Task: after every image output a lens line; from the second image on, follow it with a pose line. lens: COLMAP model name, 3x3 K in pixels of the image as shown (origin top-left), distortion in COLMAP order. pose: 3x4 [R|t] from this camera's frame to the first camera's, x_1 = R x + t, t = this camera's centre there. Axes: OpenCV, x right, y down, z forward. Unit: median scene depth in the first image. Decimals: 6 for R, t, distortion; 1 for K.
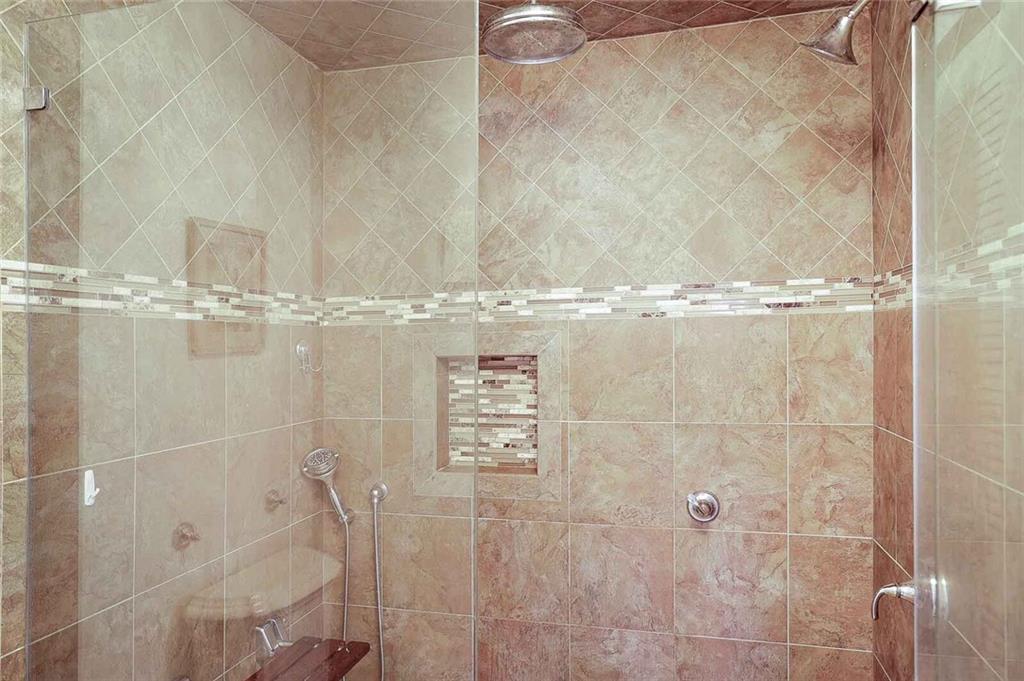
lens RADIAL K [[692.8, 0, 511.5], [0, 692.8, 342.7], [0, 0, 1]] dist [0.000978, -0.000117]
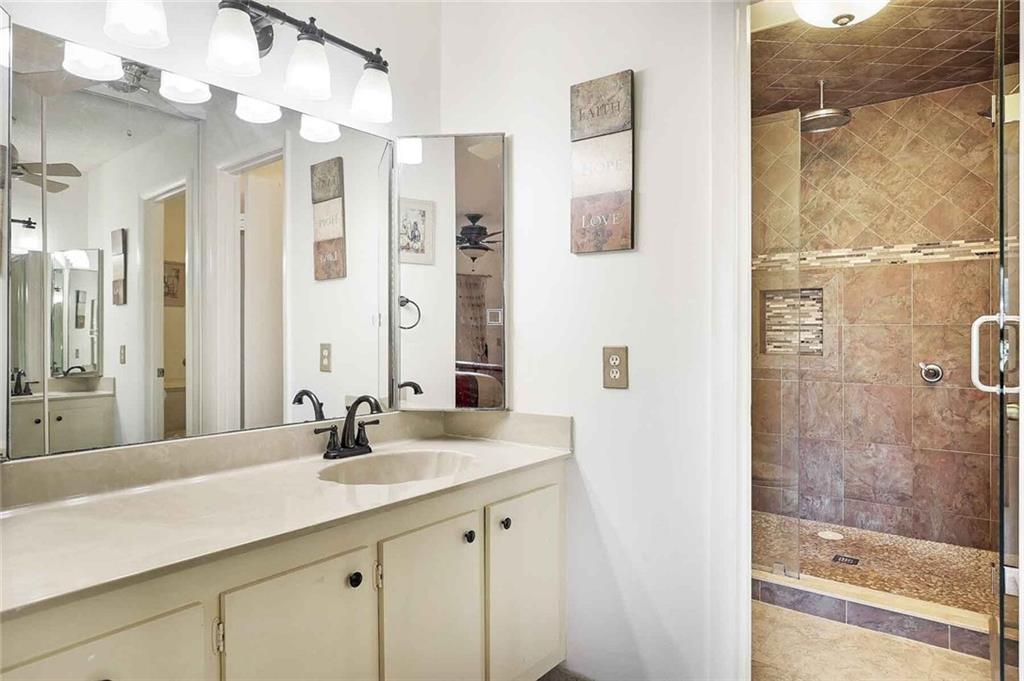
lens RADIAL K [[595.0, 0, 511.6], [0, 595.0, 313.2], [0, 0, 1]] dist [-0.009557, 0.004306]
pose [[0.904719, 0.000025, -0.426008, -0.037306], [0.005596, 0.999913, 0.011944, 0.062505], [0.425971, -0.013190, 0.904640, -0.737779]]
